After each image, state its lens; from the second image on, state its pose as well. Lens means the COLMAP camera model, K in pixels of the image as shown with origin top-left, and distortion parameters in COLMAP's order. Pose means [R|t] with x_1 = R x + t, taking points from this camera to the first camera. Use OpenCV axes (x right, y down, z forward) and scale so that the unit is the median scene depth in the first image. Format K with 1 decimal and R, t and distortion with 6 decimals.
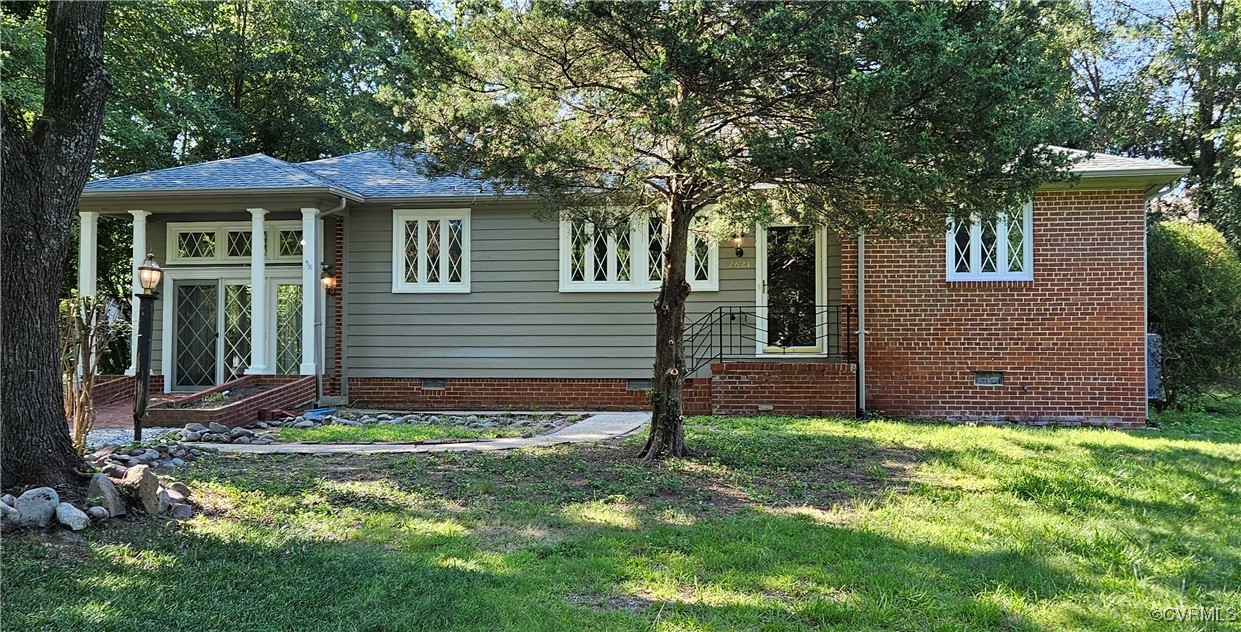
lens RADIAL K [[874.8, 0, 617.5], [0, 874.8, 316.7], [0, 0, 1]] dist [-0.001276, -0.003932]
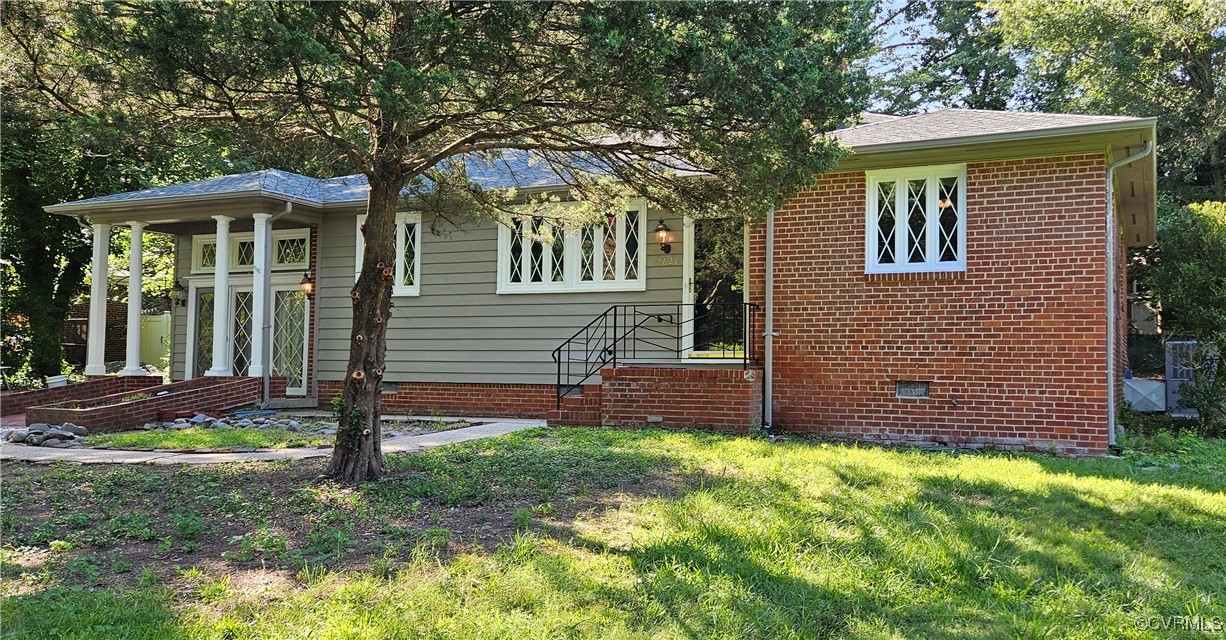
lens RADIAL K [[798.0, 0, 620.7], [0, 798.0, 315.2], [0, 0, 1]] dist [0.008840, 0.001066]
pose [[0.983335, -0.002609, -0.181784, 0.284371], [-0.000574, 0.999848, -0.017452, 0.013130], [0.181801, 0.017265, 0.983184, 0.197966]]
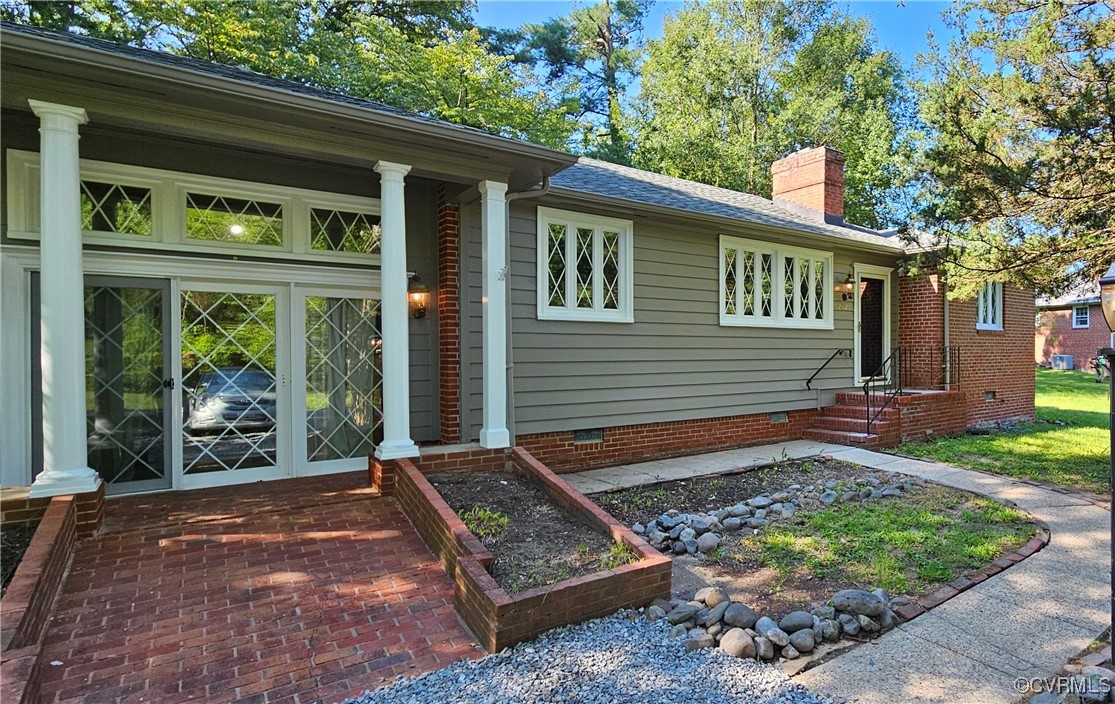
lens RADIAL K [[631.1, 0, 556.4], [0, 631.1, 356.9], [0, 0, 1]] dist [-0.003495, -0.000196]
pose [[0.675059, -0.016688, 0.737575, -0.854345], [-0.021025, 0.998903, 0.041844, -0.024300], [-0.737464, -0.043755, 0.673967, 0.836184]]
